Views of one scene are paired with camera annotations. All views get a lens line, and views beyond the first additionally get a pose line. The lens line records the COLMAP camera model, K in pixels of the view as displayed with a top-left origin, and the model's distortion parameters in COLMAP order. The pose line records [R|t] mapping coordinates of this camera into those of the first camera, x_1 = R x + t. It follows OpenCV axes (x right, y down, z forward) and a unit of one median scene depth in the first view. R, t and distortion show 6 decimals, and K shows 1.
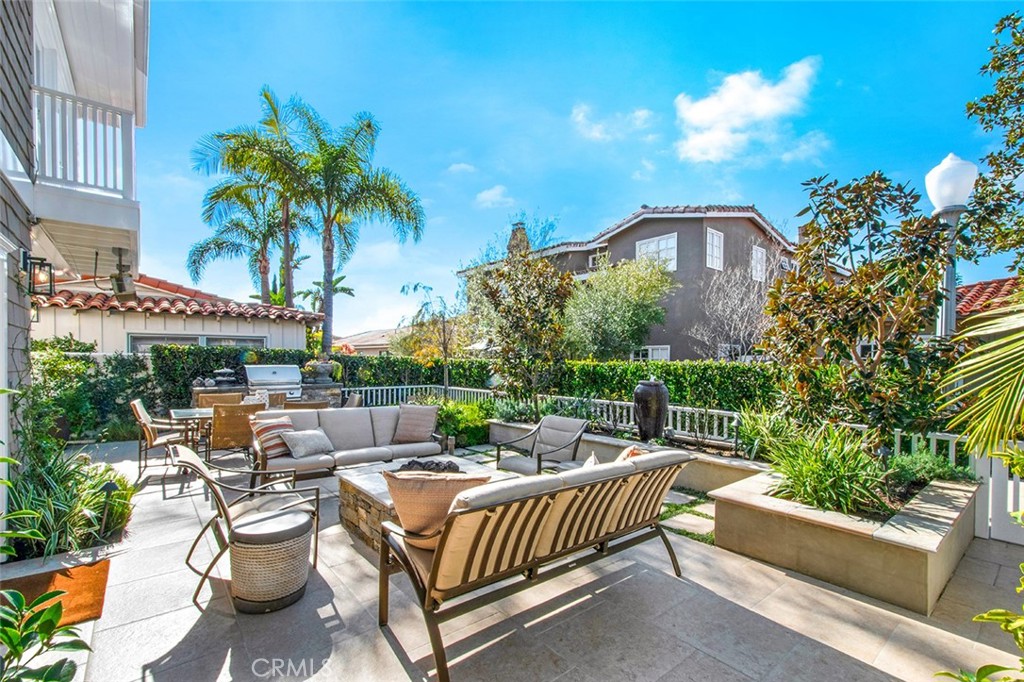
lens RADIAL K [[450.2, 0, 511.8], [0, 450.2, 344.5], [0, 0, 1]] dist [0.011502, -0.002765]
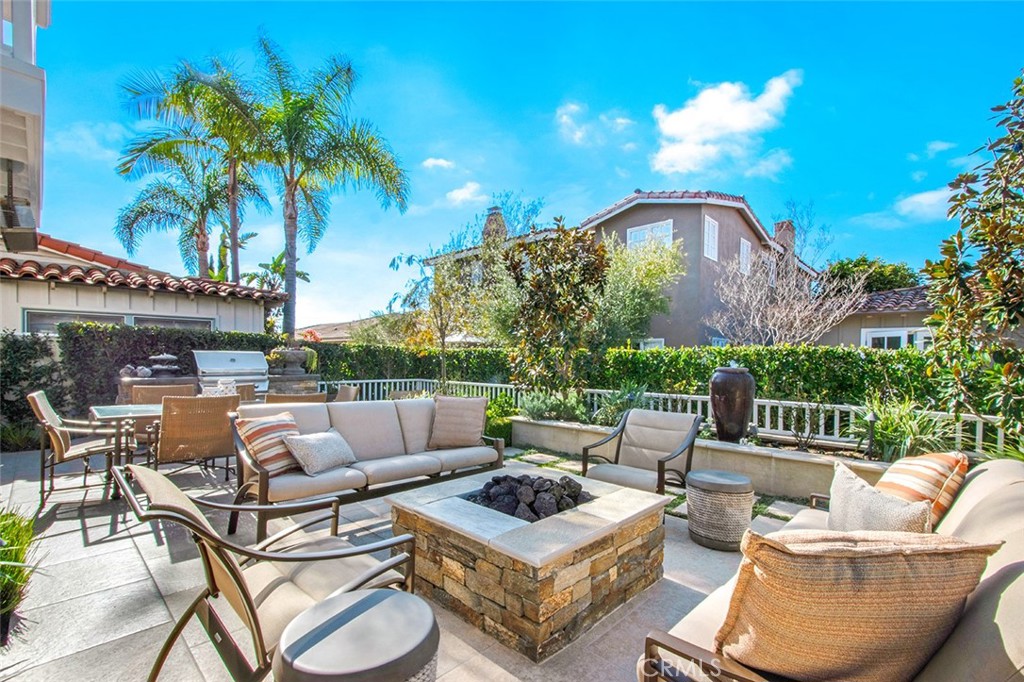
lens RADIAL K [[450.2, 0, 510.4], [0, 450.2, 346.8], [0, 0, 1]] dist [0.011502, -0.002765]
pose [[0.993111, 0.009204, 0.116818, -0.129384], [-0.009912, 0.999936, 0.005485, 0.028345], [-0.116760, -0.006605, 0.993138, 0.153439]]
